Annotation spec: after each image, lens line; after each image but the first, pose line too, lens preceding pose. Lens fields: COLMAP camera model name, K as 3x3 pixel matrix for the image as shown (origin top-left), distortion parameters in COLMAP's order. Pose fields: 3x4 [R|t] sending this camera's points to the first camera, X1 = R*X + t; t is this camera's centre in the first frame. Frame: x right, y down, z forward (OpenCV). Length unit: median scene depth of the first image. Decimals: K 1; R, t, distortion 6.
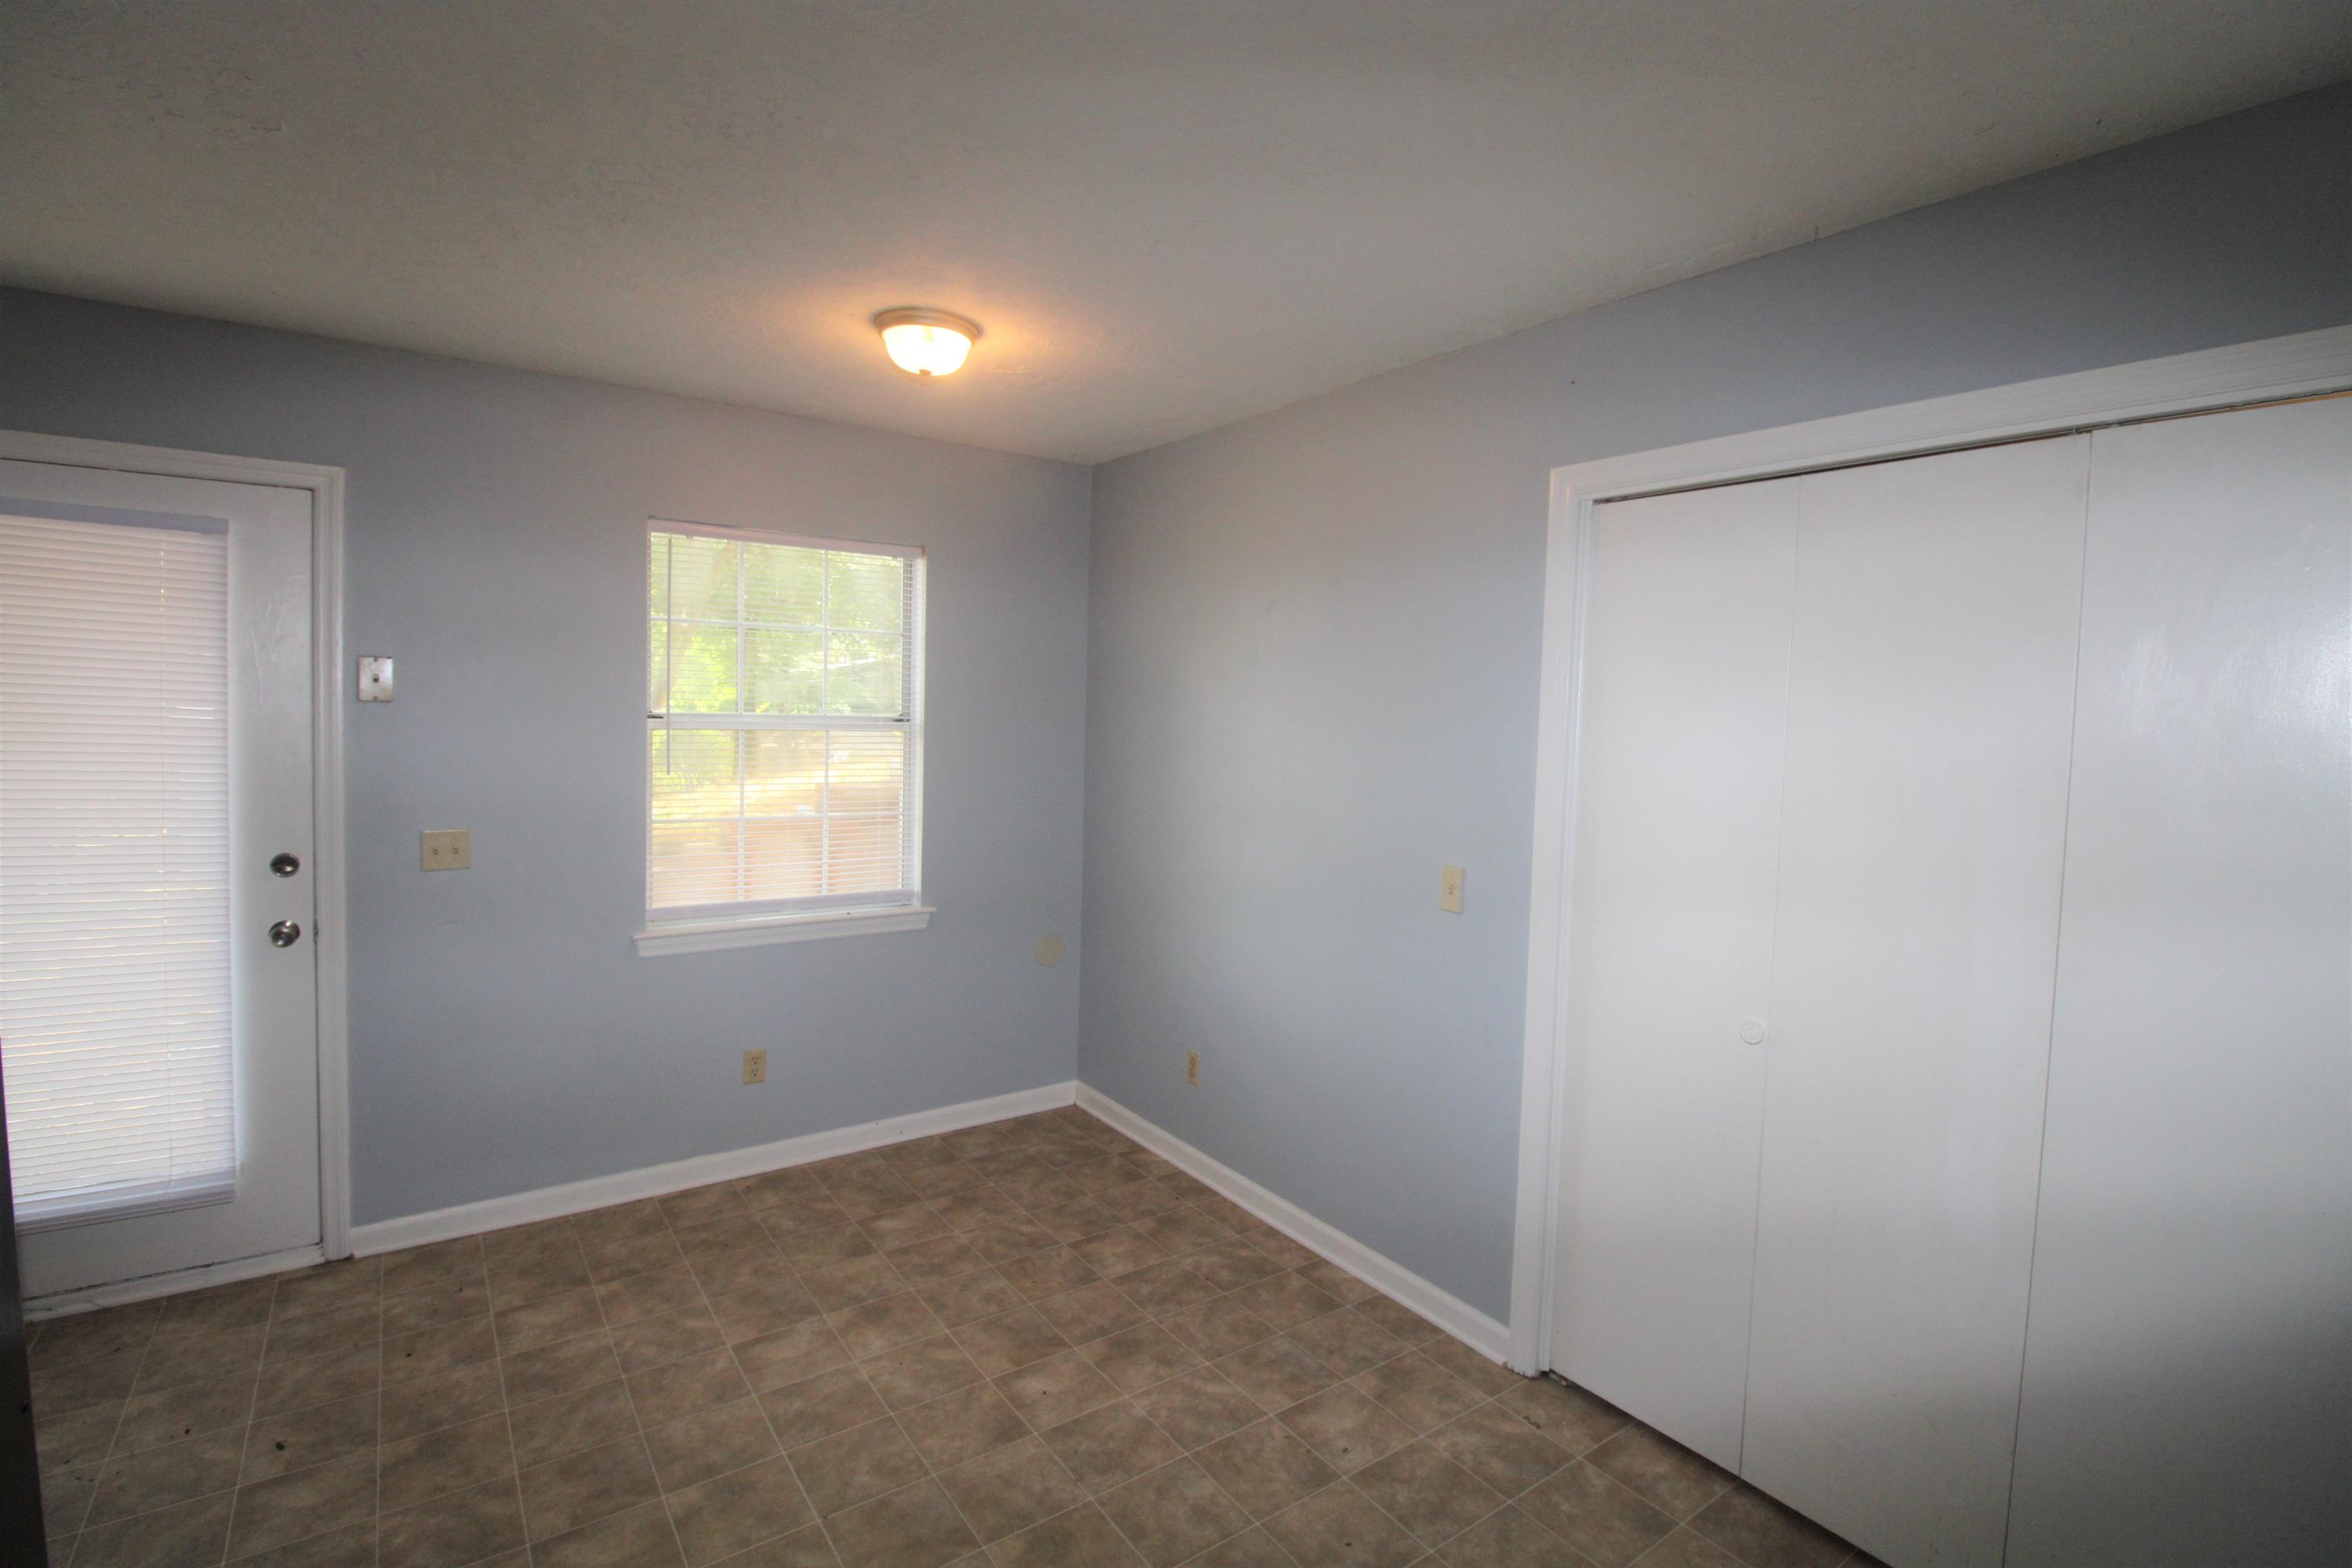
lens RADIAL K [[1081.5, 0, 1174.8], [0, 1081.5, 738.4], [0, 0, 1]] dist [-0.000934, -0.012319]
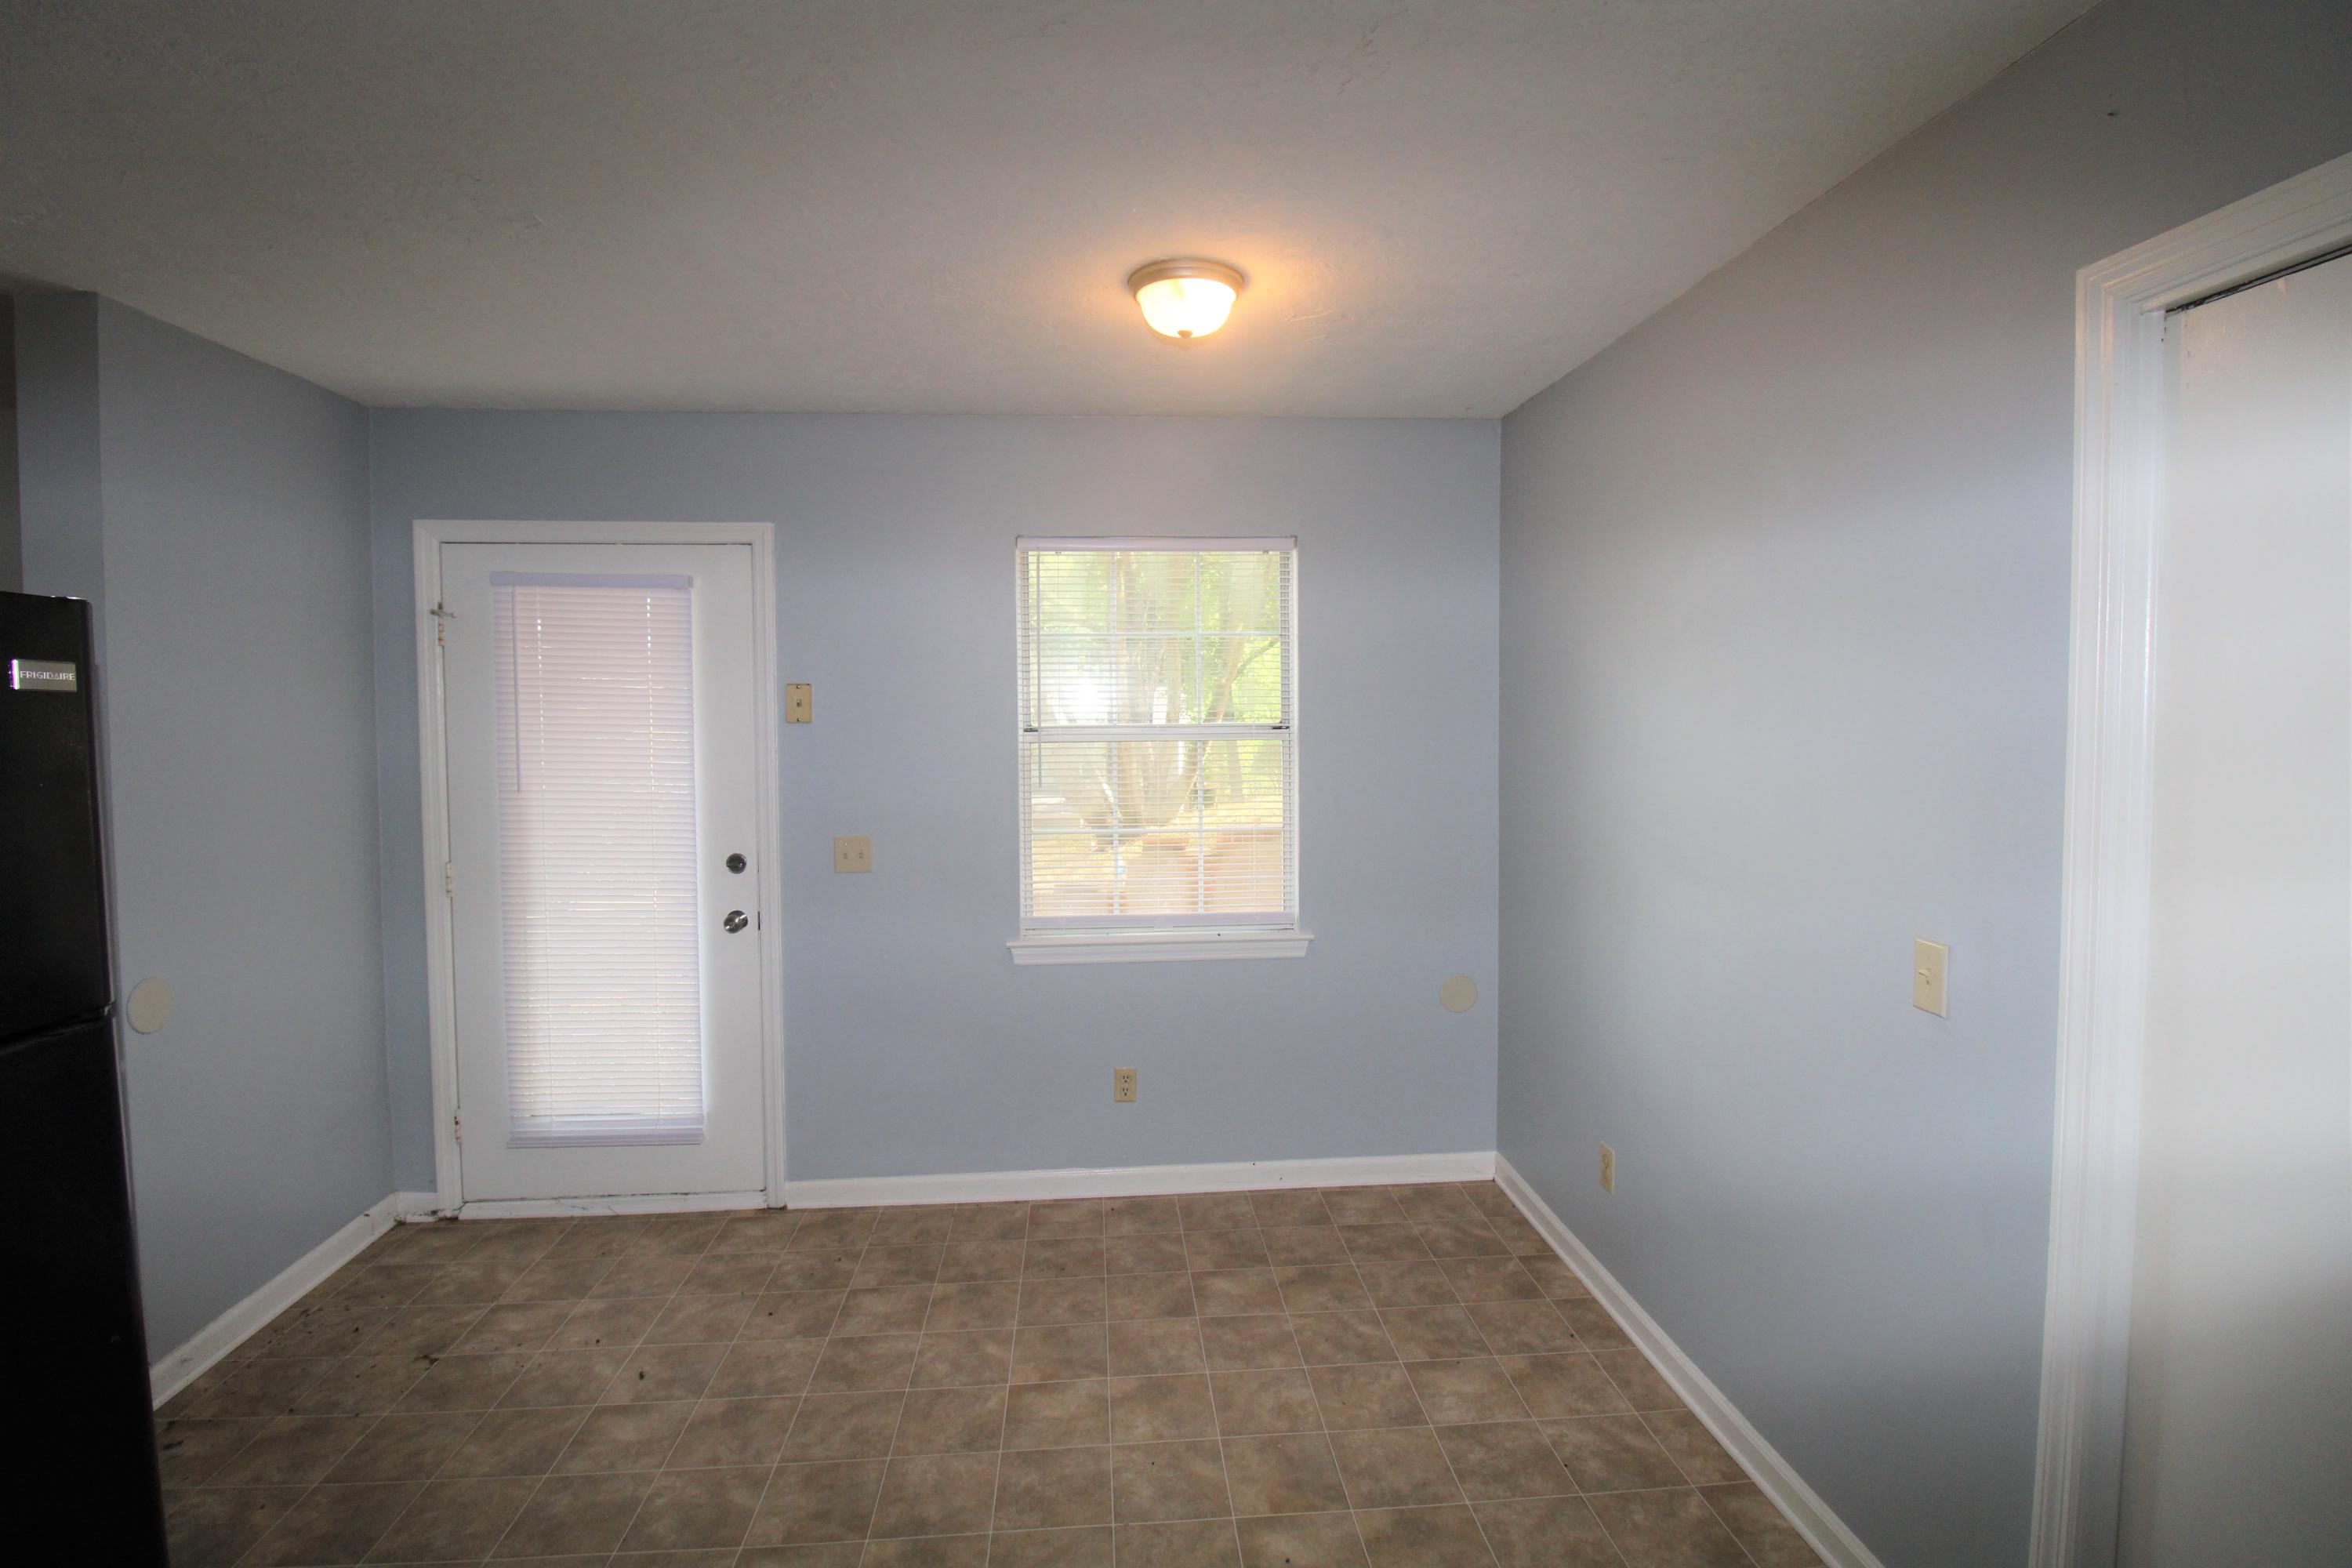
lens RADIAL K [[1081.5, 0, 1174.8], [0, 1081.5, 738.4], [0, 0, 1]] dist [-0.000934, -0.012319]
pose [[0.856870, -0.018111, -0.515214, 0.187445], [0.016073, 0.999835, -0.008413, -0.001845], [0.515282, -0.001072, 0.857020, 0.216304]]
